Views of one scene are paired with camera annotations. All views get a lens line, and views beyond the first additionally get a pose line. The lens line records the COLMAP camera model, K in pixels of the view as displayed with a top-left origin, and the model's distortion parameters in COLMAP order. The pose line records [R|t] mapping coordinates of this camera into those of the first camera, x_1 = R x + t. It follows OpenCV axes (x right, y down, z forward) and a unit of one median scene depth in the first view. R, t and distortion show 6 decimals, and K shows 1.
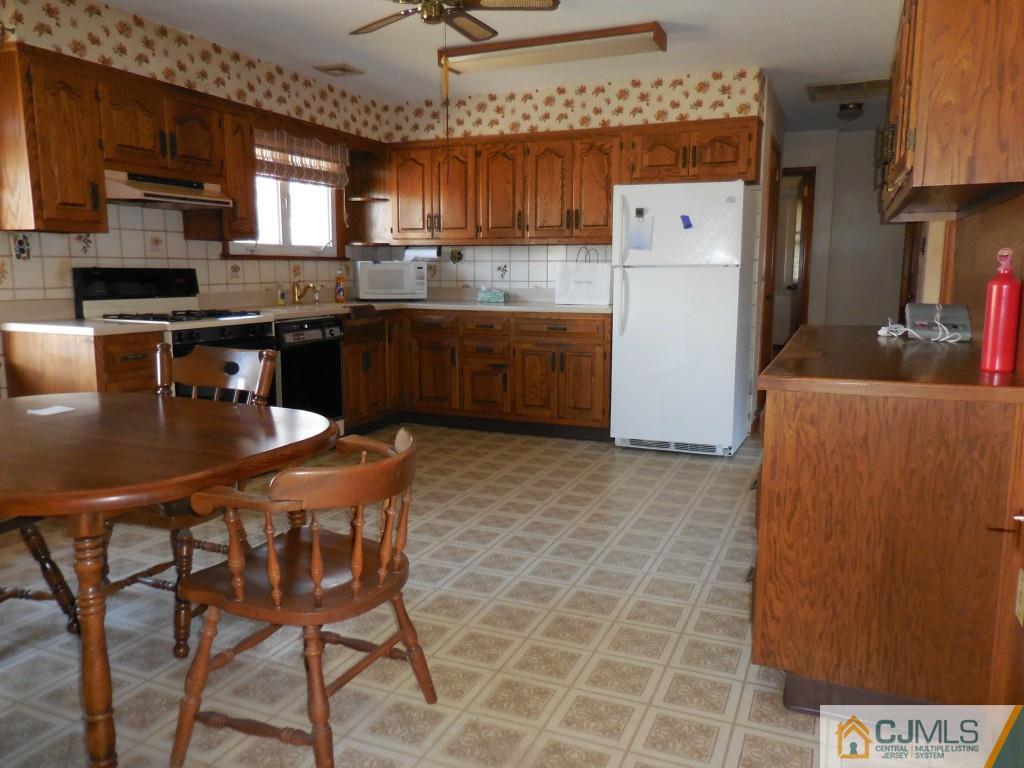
lens RADIAL K [[781.7, 0, 517.6], [0, 781.7, 386.9], [0, 0, 1]] dist [0.011492, 0.009233]
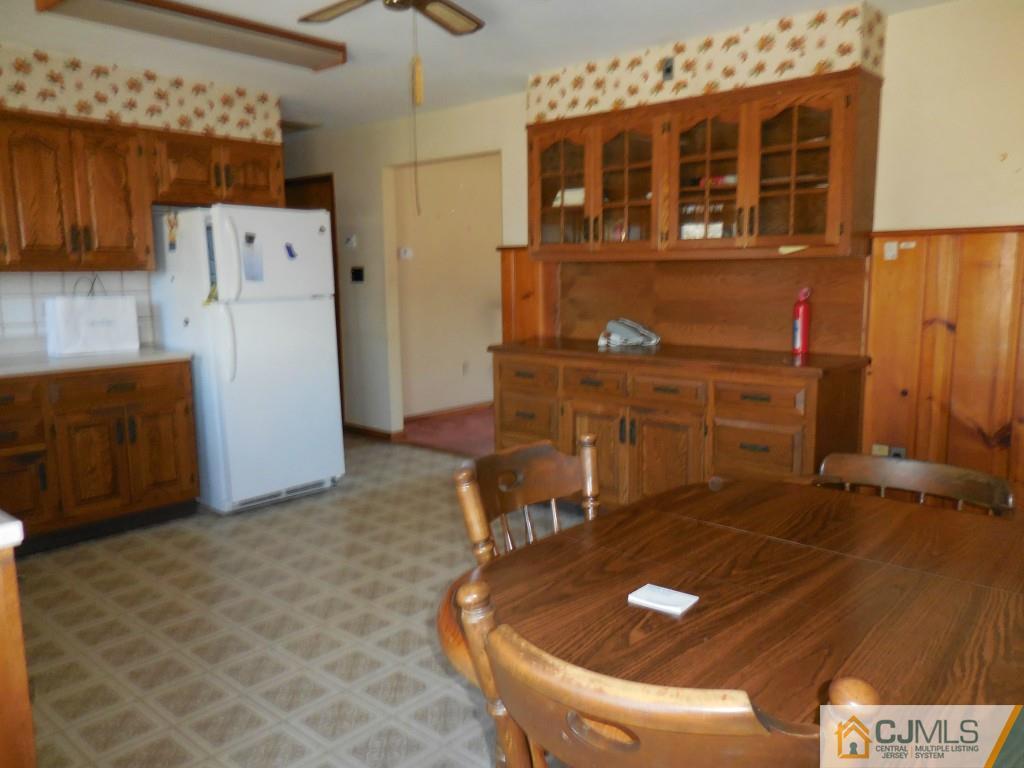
lens RADIAL K [[781.7, 0, 517.6], [0, 781.7, 386.9], [0, 0, 1]] dist [0.011492, 0.009233]
pose [[0.326142, -0.140344, 0.934845, -0.532958], [0.146202, 0.984508, 0.096793, -0.093315], [-0.933947, 0.105107, 0.341608, 0.398903]]
